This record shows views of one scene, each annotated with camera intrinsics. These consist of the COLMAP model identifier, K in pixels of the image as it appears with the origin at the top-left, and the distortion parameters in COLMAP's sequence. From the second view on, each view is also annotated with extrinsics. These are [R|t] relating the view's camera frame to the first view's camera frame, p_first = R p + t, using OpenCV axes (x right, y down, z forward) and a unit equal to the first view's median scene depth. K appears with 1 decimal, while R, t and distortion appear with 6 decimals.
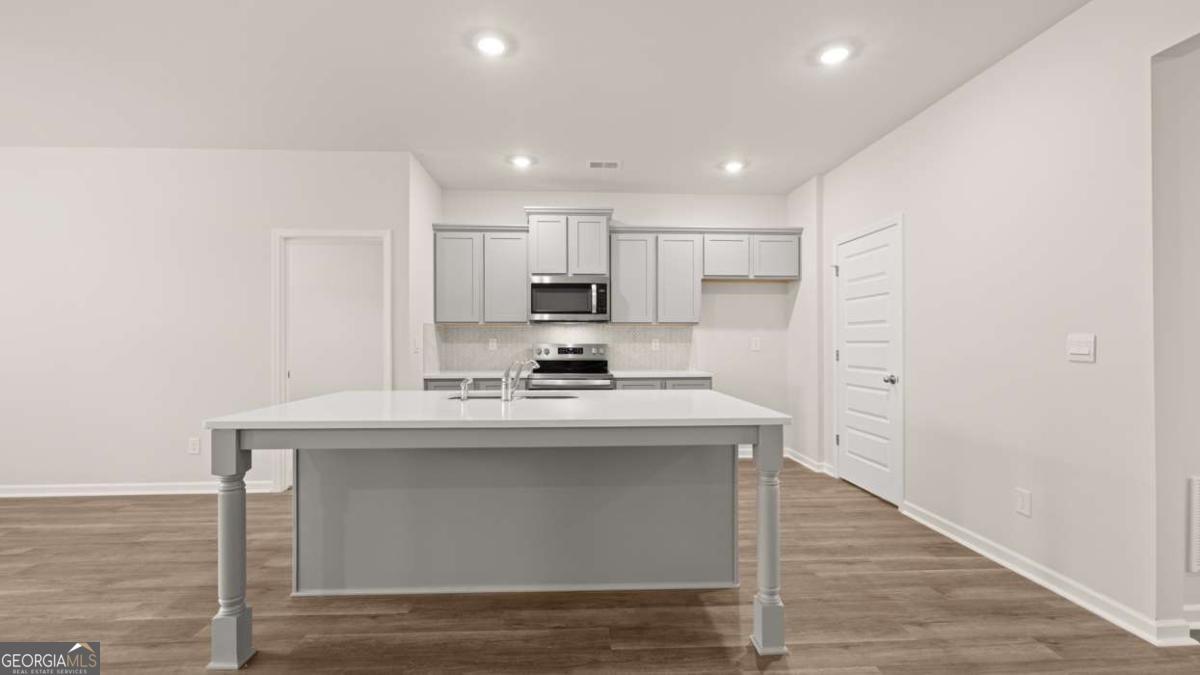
lens RADIAL K [[506.1, 0, 597.1], [0, 506.1, 335.9], [0, 0, 1]] dist [-0.000709, 0.000416]
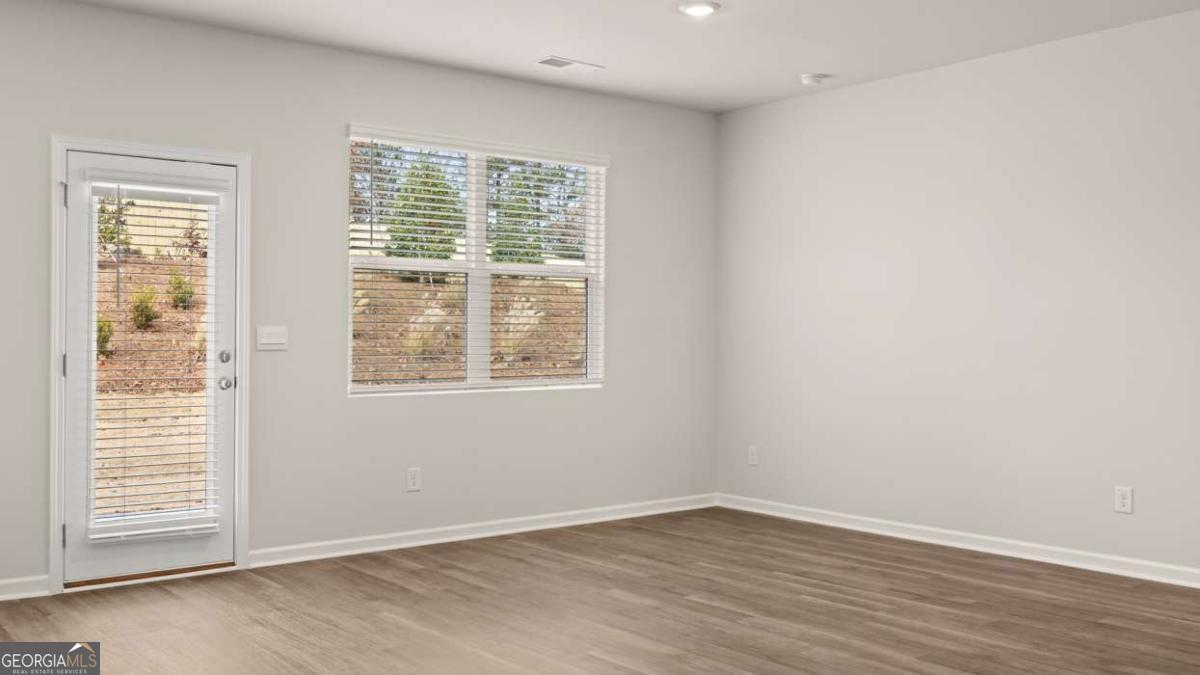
lens RADIAL K [[1113.2, 0, 595.5], [0, 1113.2, 329.8], [0, 0, 1]] dist [0.003824, 0.007940]
pose [[0.581506, 0.001714, -0.813541, -0.043848], [0.003779, 0.999981, 0.004808, -0.002602], [0.813534, -0.005870, 0.581488, -0.283259]]
